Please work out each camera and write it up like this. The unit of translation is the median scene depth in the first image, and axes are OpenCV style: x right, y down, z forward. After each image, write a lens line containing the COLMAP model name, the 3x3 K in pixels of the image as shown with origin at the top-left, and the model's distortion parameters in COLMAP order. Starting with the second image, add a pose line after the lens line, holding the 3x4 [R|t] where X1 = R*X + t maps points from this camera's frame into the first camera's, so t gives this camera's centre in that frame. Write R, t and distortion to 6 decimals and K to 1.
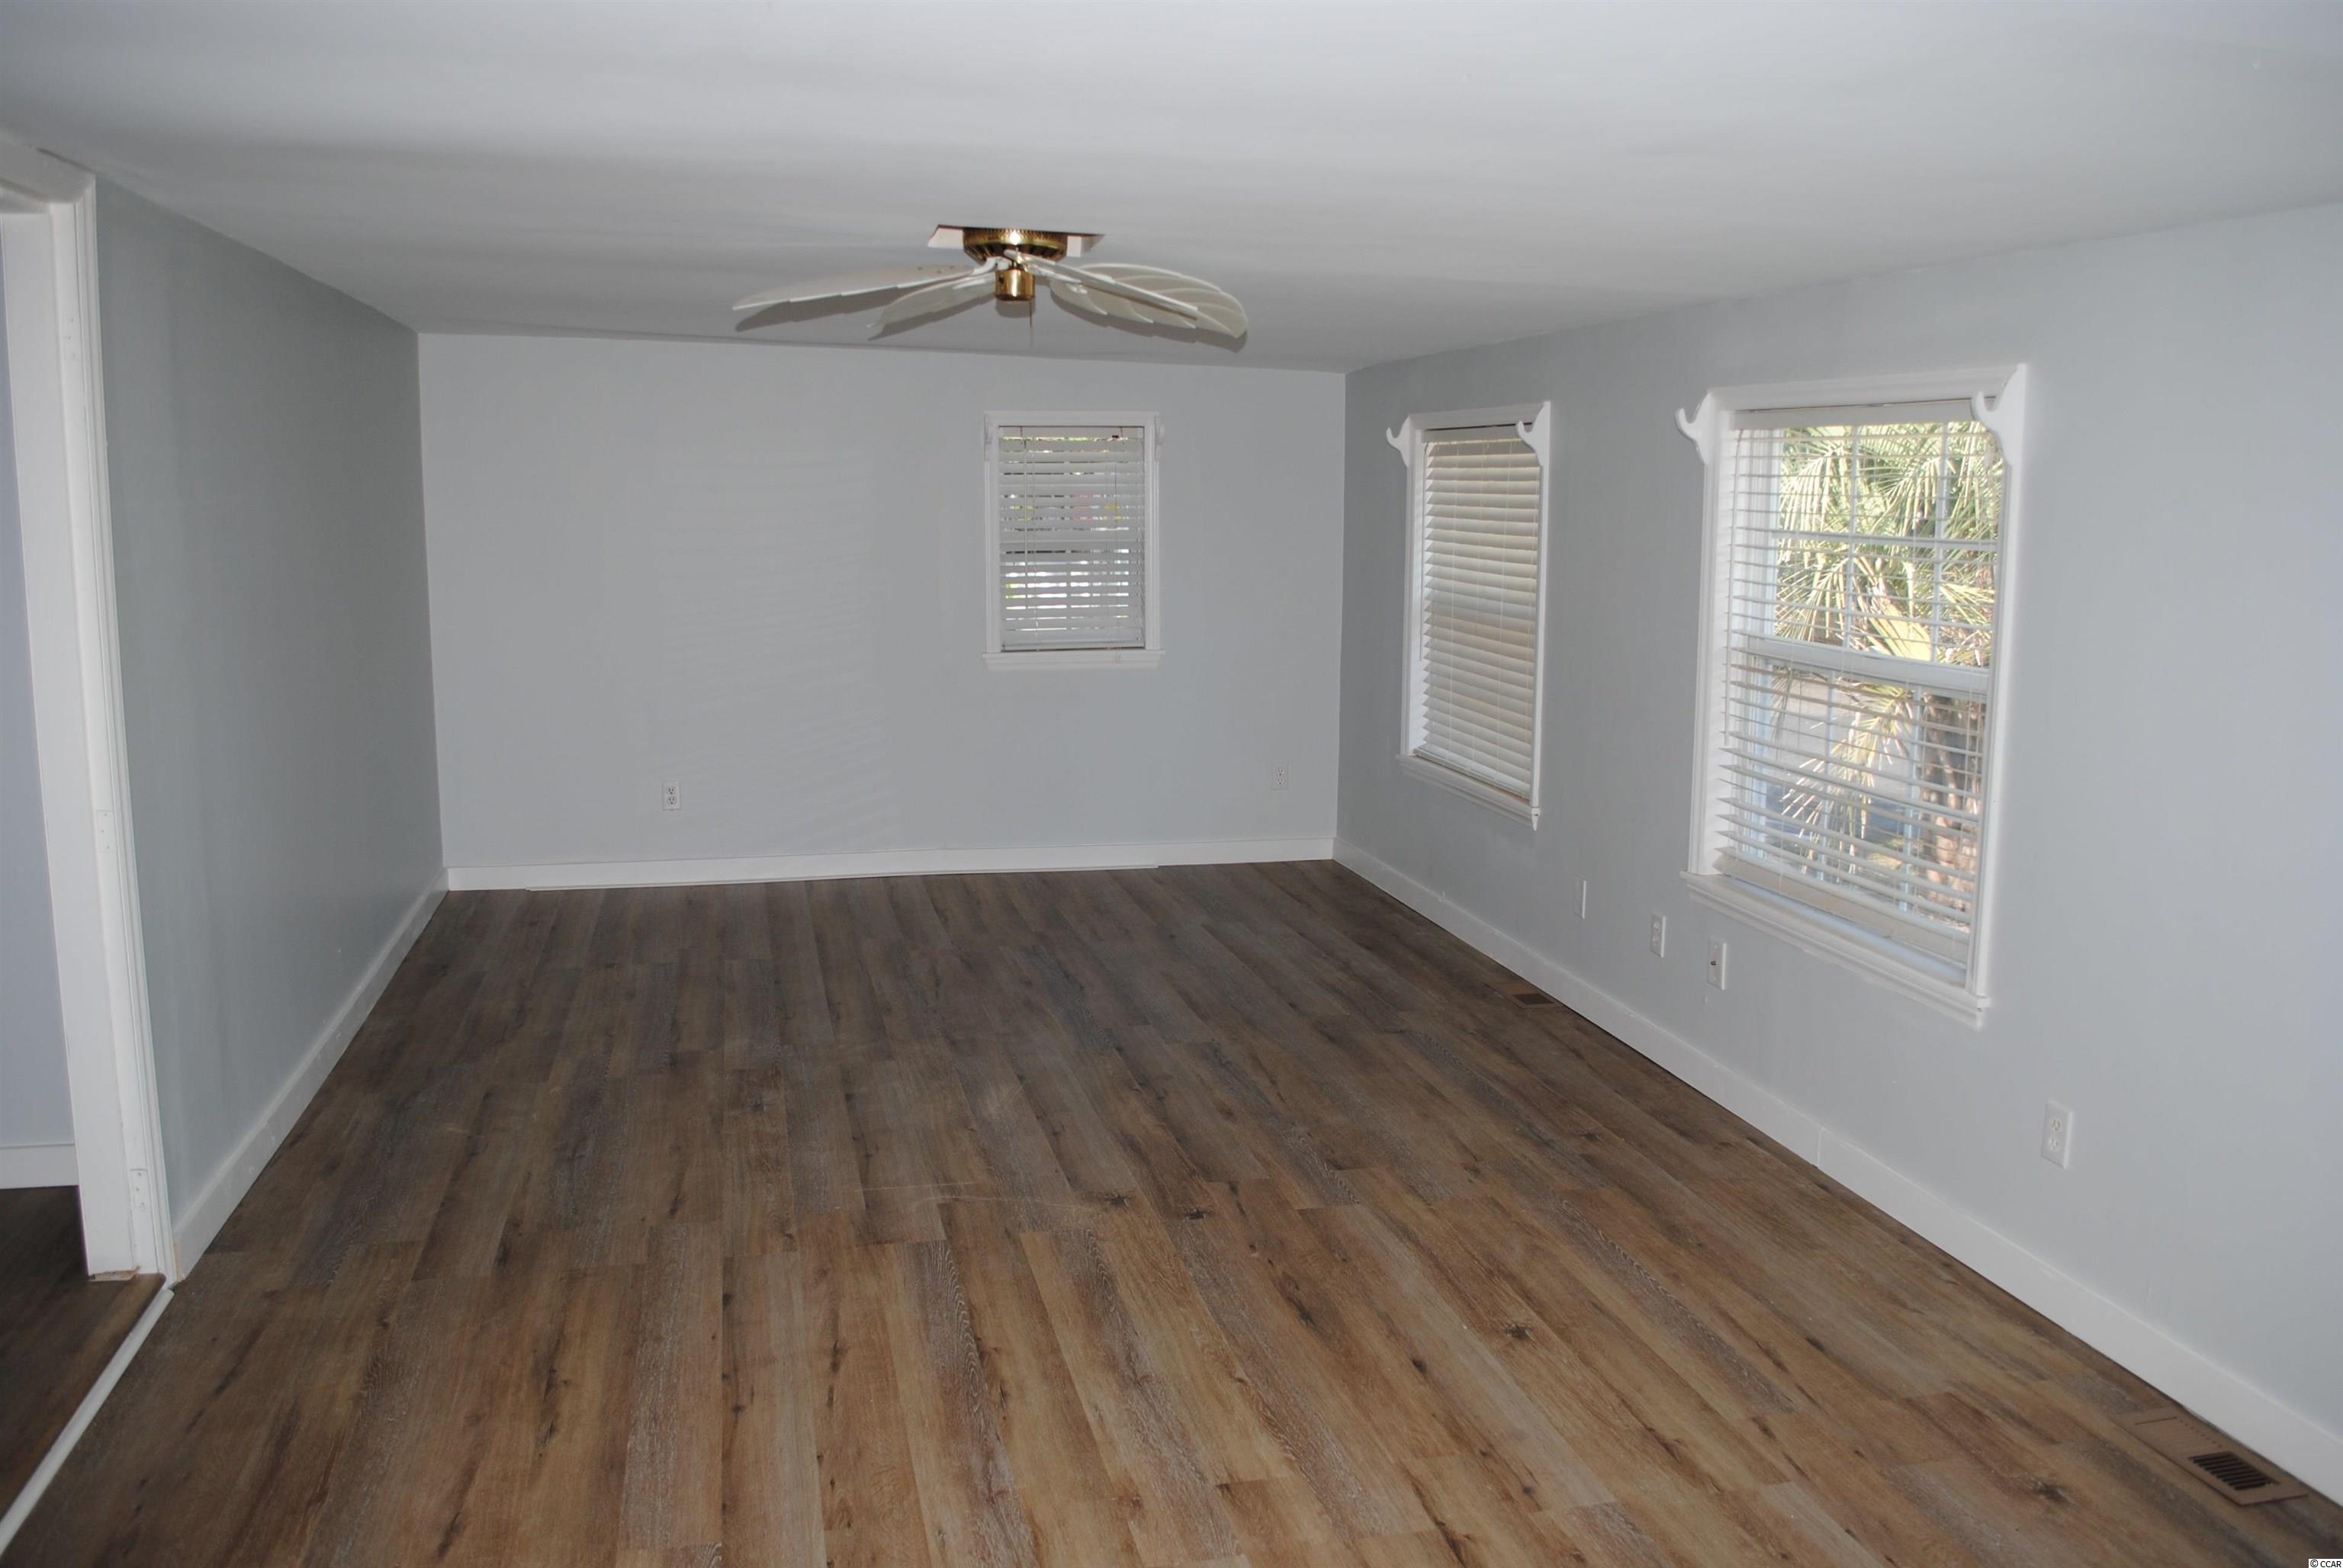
lens RADIAL K [[1849.8, 0, 1171.2], [0, 1849.8, 765.6], [0, 0, 1]] dist [-0.065290, 0.000780]
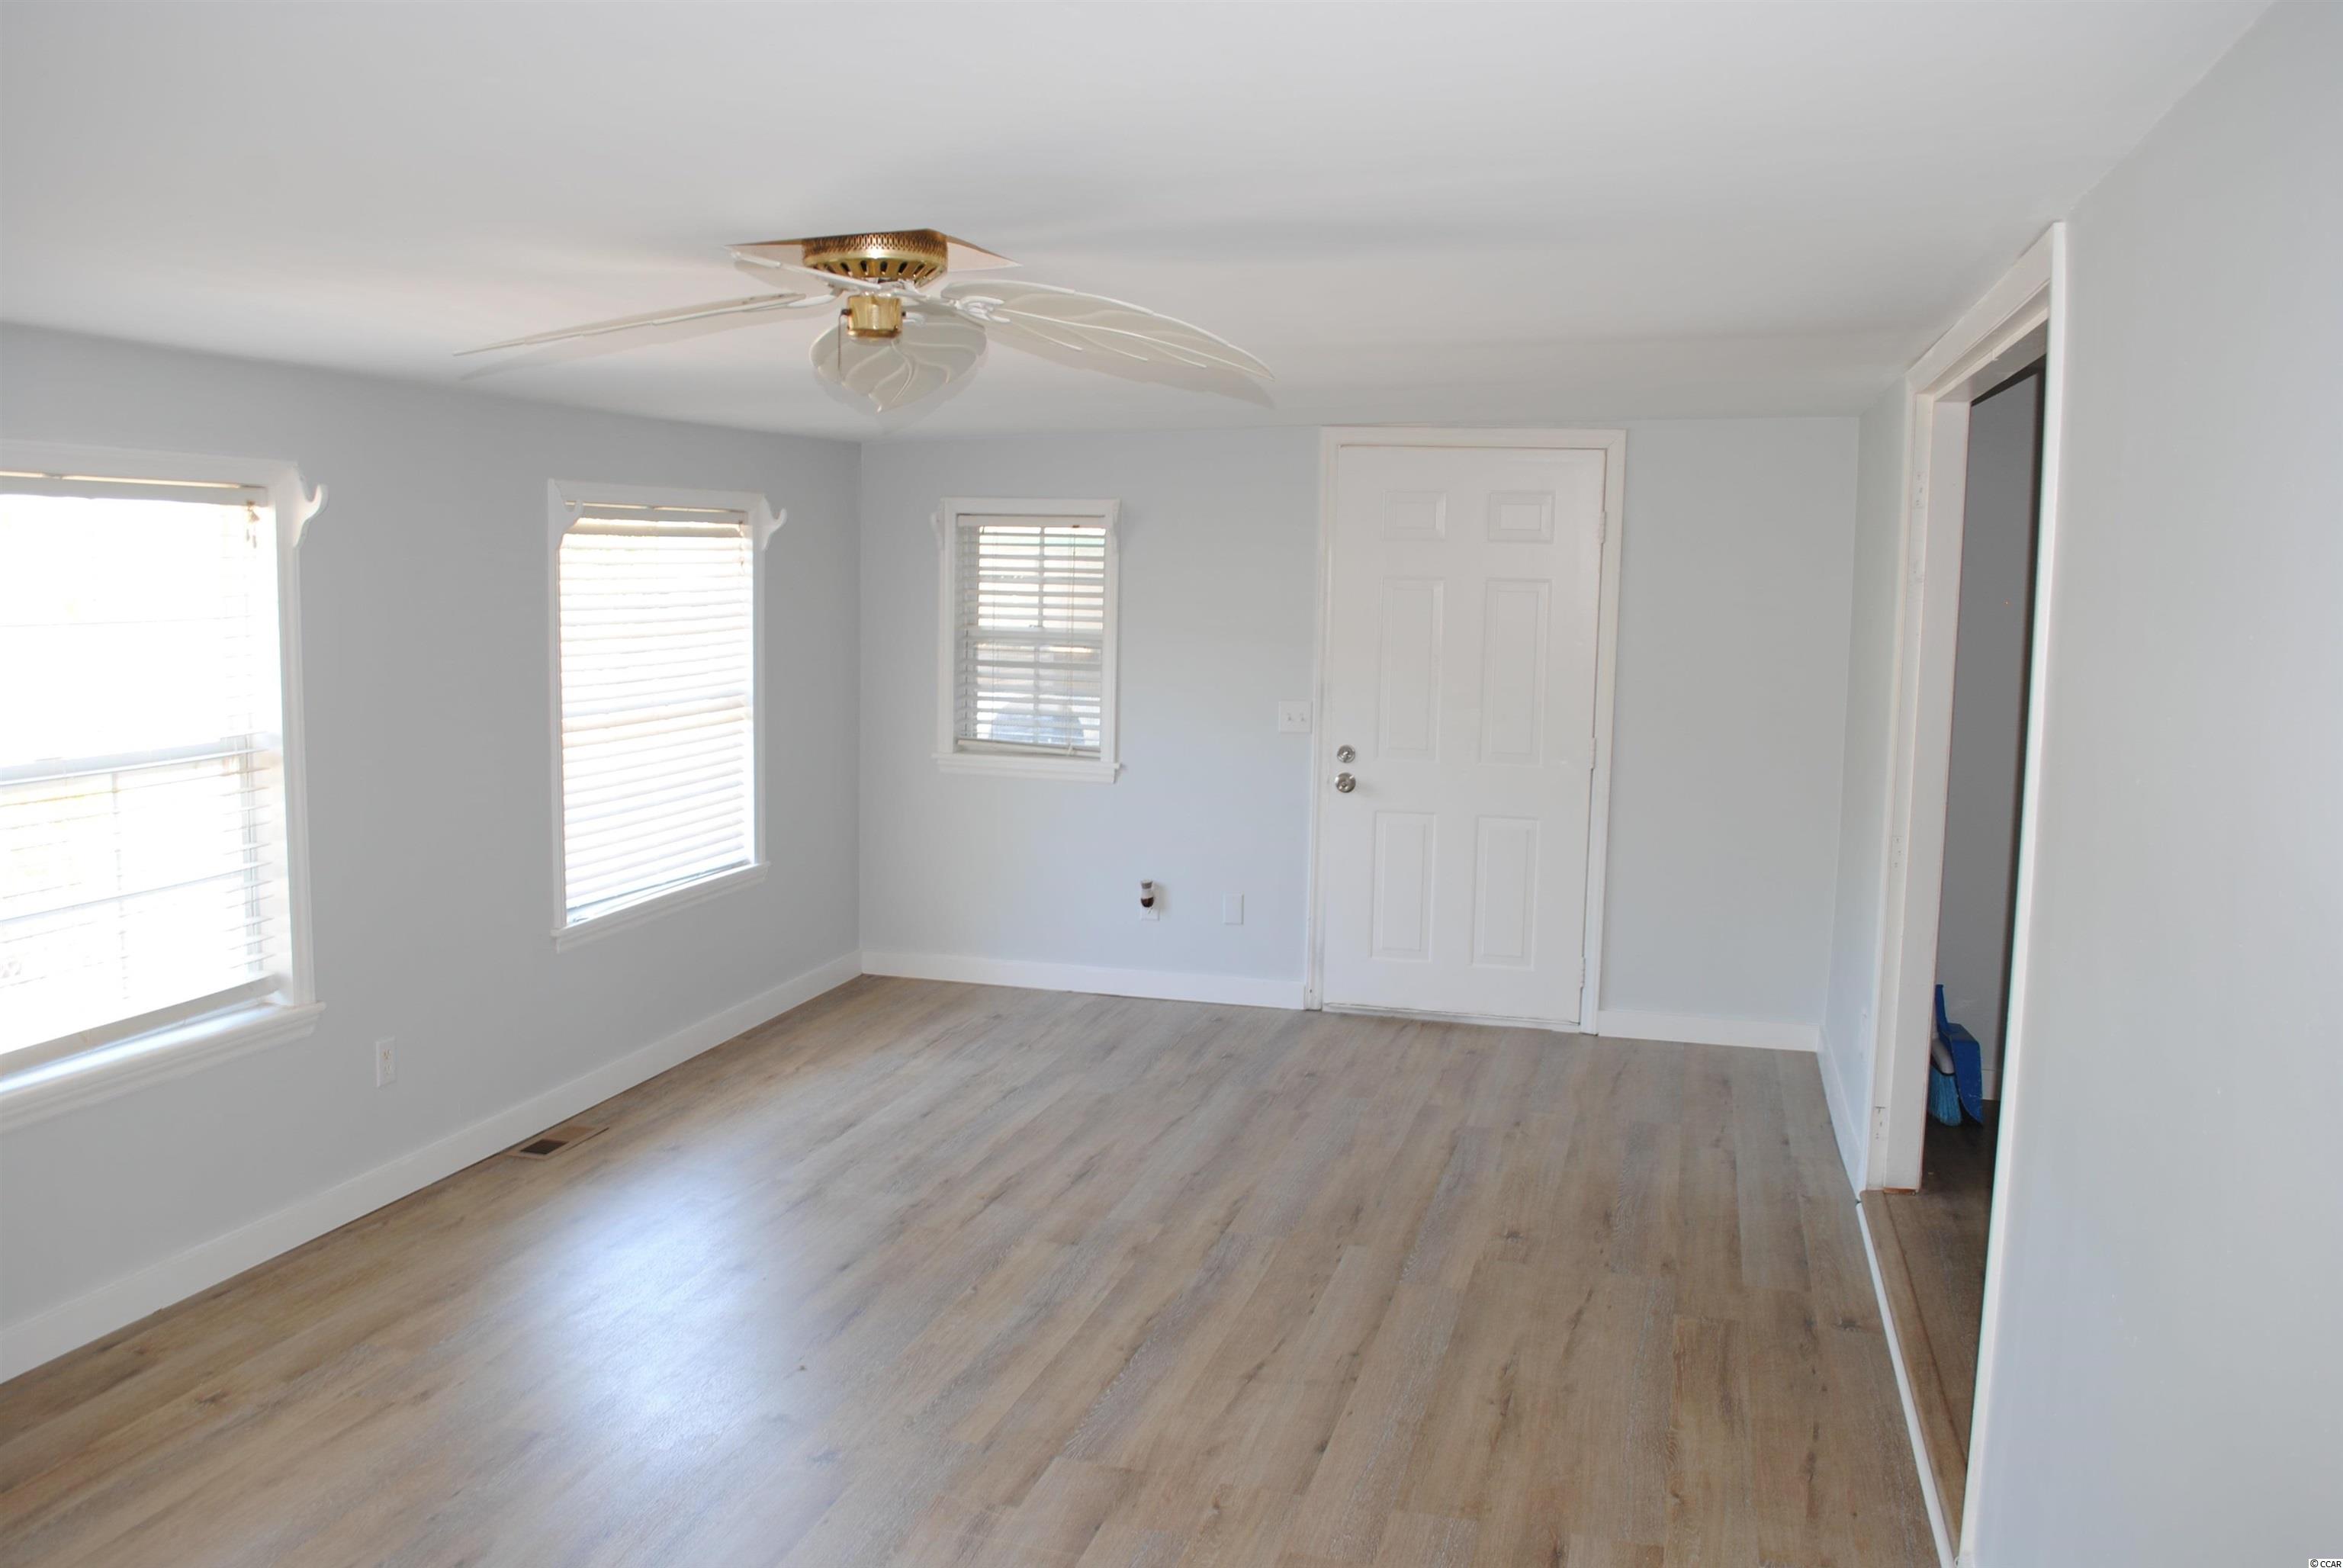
lens RADIAL K [[1849.8, 0, 1171.2], [0, 1849.8, 765.6], [0, 0, 1]] dist [-0.065290, 0.000780]
pose [[-0.873565, -0.072341, 0.481300, -0.650238], [0.052033, 0.969344, 0.240136, -0.302998], [-0.483917, 0.234818, -0.843021, 1.885382]]
